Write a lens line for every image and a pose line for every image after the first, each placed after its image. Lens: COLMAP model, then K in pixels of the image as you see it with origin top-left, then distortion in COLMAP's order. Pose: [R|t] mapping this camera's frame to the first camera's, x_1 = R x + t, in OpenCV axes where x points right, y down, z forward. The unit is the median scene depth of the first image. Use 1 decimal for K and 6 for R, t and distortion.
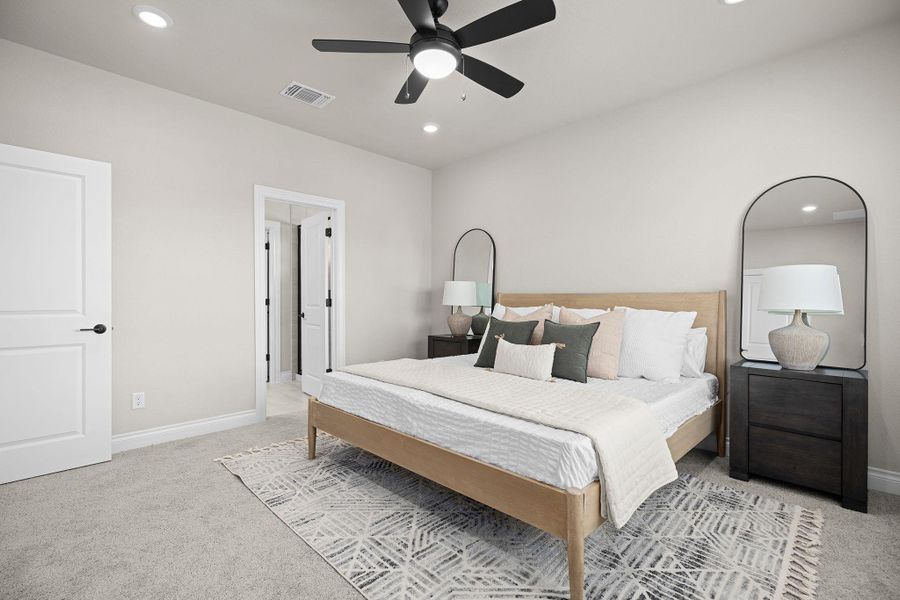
lens RADIAL K [[416.7, 0, 453.5], [0, 416.7, 298.3], [0, 0, 1]] dist [0.002965, 0.000163]
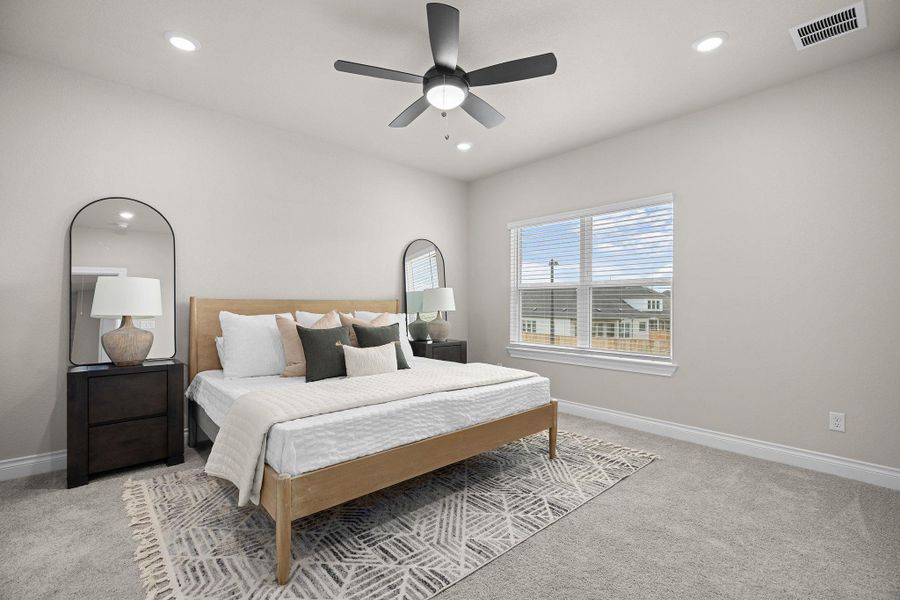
lens RADIAL K [[416.7, 0, 453.5], [0, 416.7, 298.3], [0, 0, 1]] dist [0.002965, 0.000163]
pose [[0.042290, 0.000721, 0.999105, -1.162826], [-0.003904, 0.999992, -0.000556, -0.017407], [-0.999098, -0.003877, 0.042293, 0.936073]]
